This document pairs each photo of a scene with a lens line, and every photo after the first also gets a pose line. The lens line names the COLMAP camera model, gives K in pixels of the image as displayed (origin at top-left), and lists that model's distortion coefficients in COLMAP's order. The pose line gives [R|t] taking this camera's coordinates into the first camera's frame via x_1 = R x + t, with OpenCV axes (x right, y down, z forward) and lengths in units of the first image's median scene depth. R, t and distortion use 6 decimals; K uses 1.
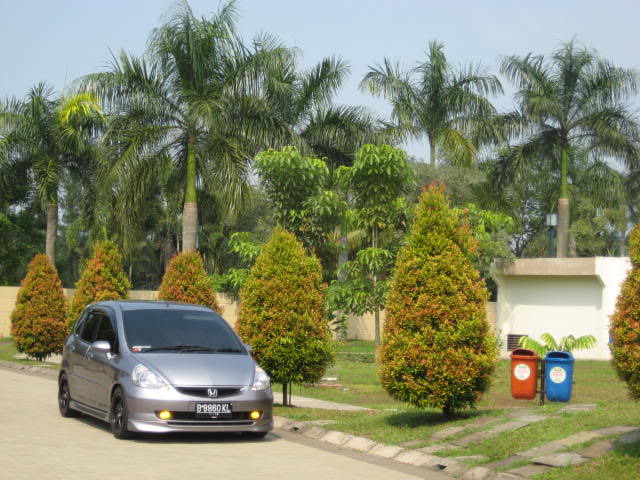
lens RADIAL K [[1397.4, 0, 320.0], [0, 1397.4, 240.0], [0, 0, 1]] dist [-0.003281, -0.119688]
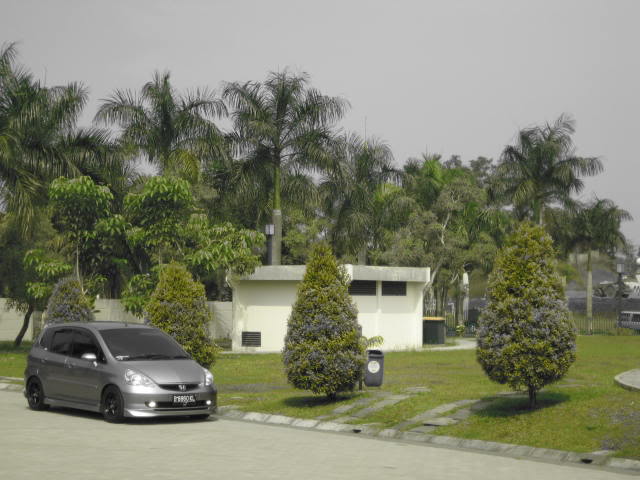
lens RADIAL K [[1397.4, 0, 320.0], [0, 1397.4, 240.0], [0, 0, 1]] dist [-0.003281, -0.119688]
pose [[0.967710, -0.009011, 0.251905, -0.284806], [0.007358, 0.999945, 0.007502, -0.048210], [-0.251959, -0.005406, 0.967723, -0.390966]]
